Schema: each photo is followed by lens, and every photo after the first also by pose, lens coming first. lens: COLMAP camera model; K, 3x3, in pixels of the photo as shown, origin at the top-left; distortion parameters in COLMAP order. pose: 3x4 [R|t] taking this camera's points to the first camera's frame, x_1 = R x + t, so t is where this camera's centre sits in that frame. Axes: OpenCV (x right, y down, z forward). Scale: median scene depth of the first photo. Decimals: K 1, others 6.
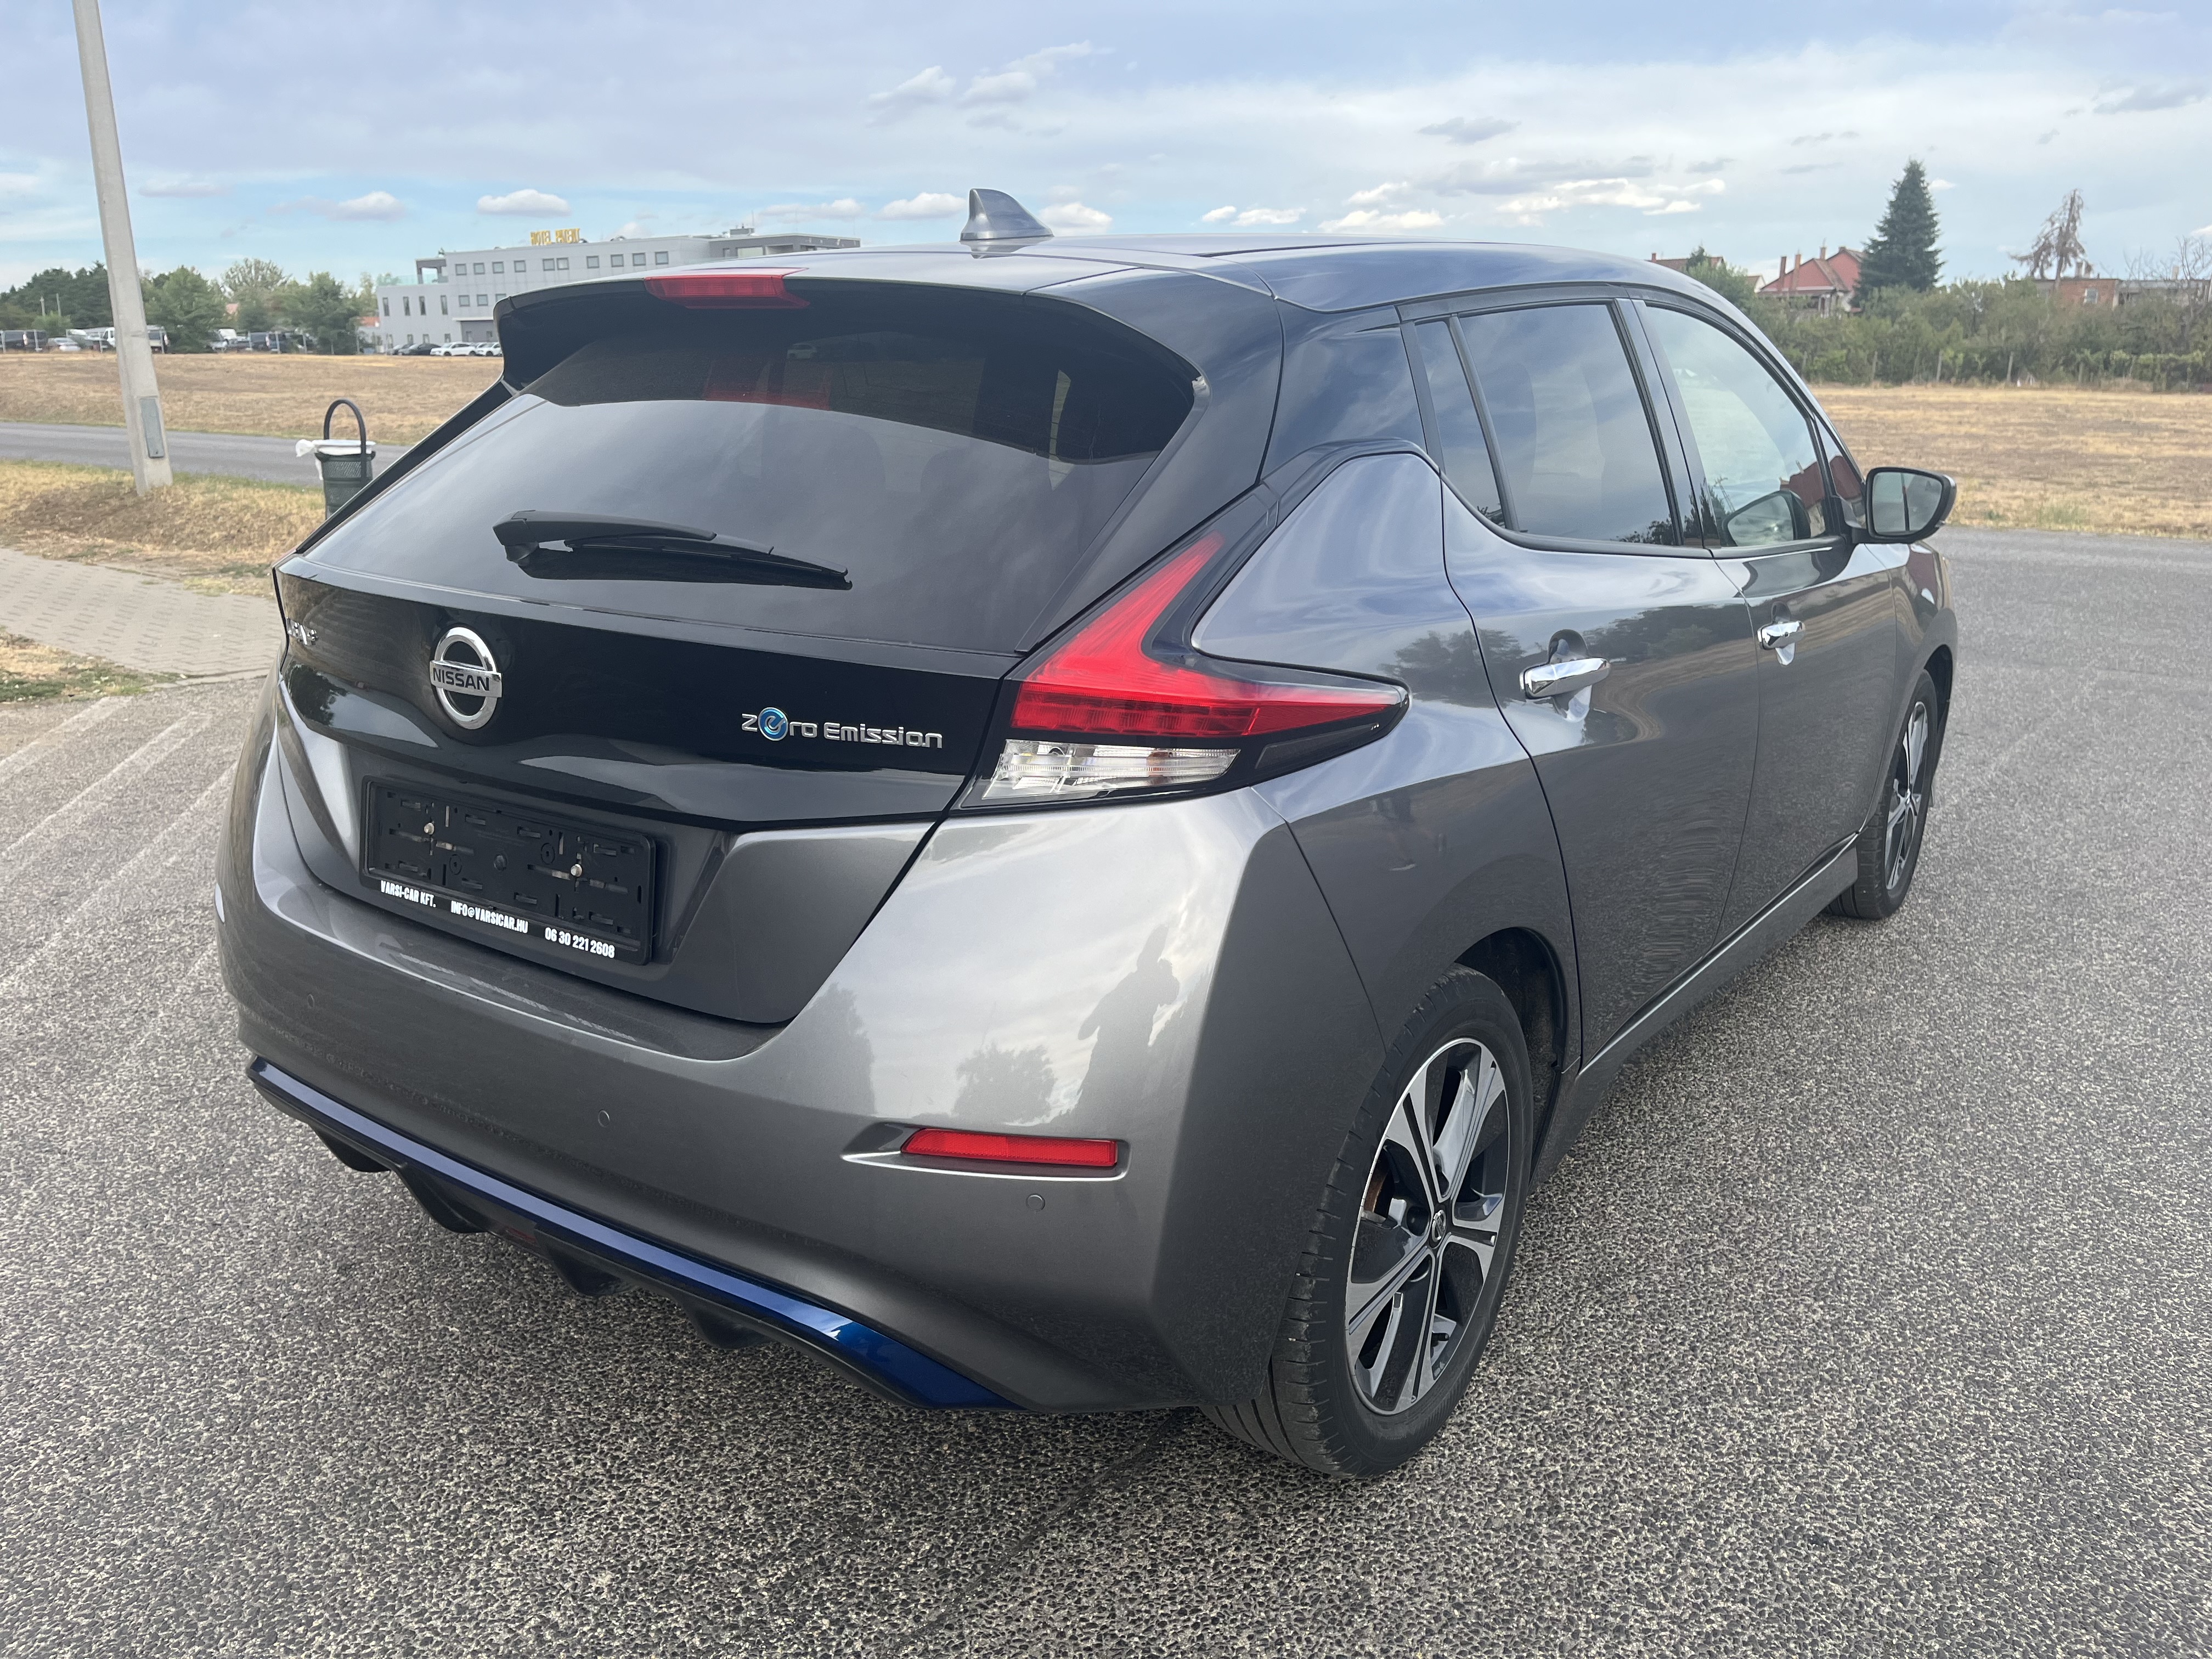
lens RADIAL K [[1685.7, 0, 1099.7], [0, 1685.7, 837.4], [0, 0, 1]] dist [0.067101, -0.093303]
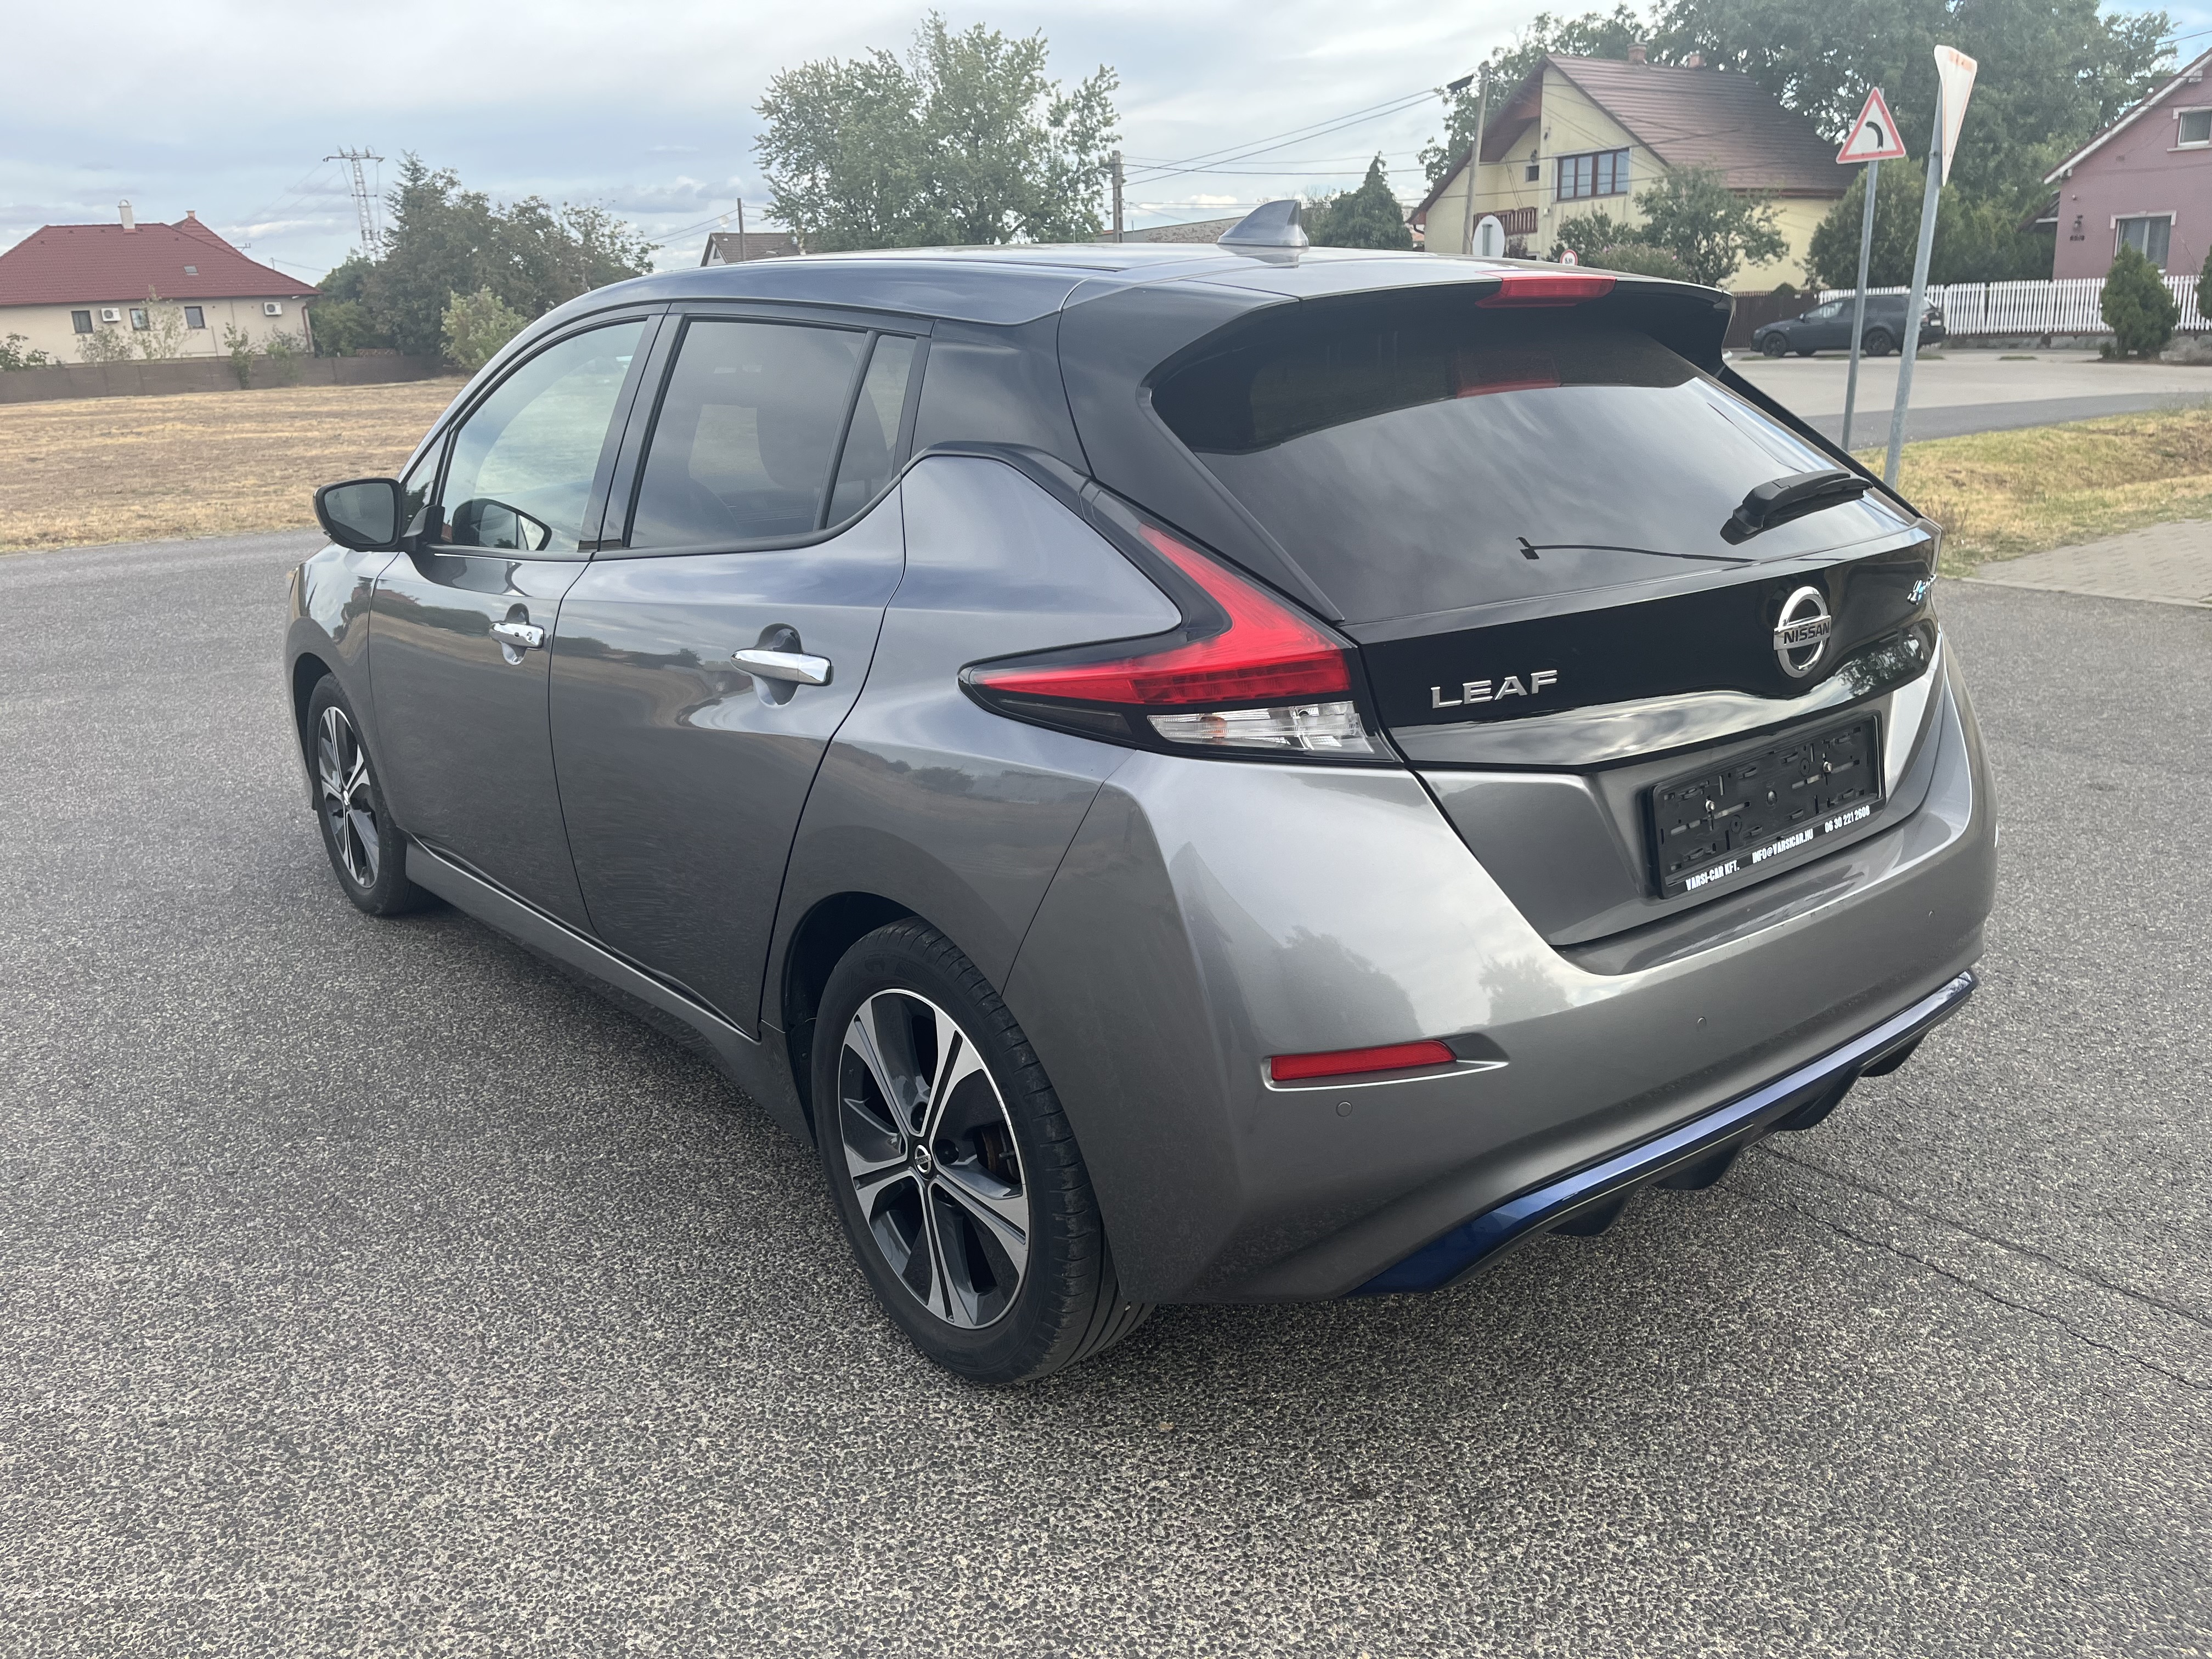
lens RADIAL K [[1685.7, 0, 1092.4], [0, 1685.7, 841.5], [0, 0, 1]] dist [0.067101, -0.093303]
pose [[0.259802, -0.290129, 0.921047, -1.461003], [0.296432, 0.931709, 0.209873, -0.316076], [-0.919038, 0.218502, 0.328063, 1.013211]]
